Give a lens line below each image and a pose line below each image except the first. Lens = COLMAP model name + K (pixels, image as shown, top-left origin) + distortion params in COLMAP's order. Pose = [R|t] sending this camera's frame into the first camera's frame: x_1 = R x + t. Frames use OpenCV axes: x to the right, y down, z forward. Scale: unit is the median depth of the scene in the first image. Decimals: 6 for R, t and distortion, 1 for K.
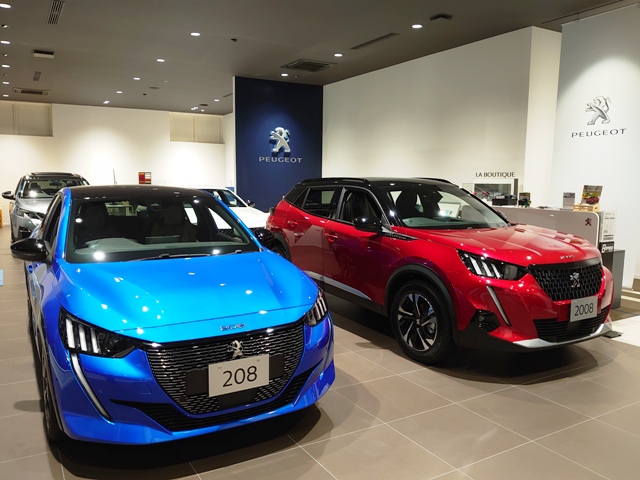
lens RADIAL K [[544.3, 0, 320.0], [0, 544.3, 240.0], [0, 0, 1]] dist [-0.139012, 0.003203]
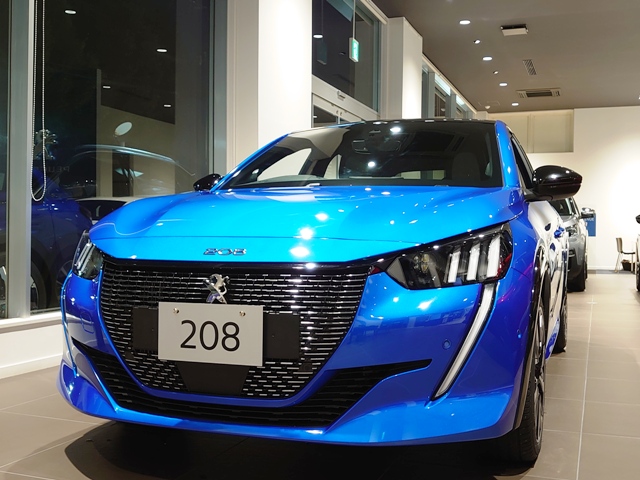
lens RADIAL K [[707.8, 0, 320.0], [0, 707.8, 240.0], [0, 0, 1]] dist [0.005979, 0.007418]
pose [[0.618517, 0.006504, -0.785745, 0.498255], [-0.090047, 0.993965, -0.062655, 0.187165], [0.780595, 0.109507, 0.615369, 0.614664]]
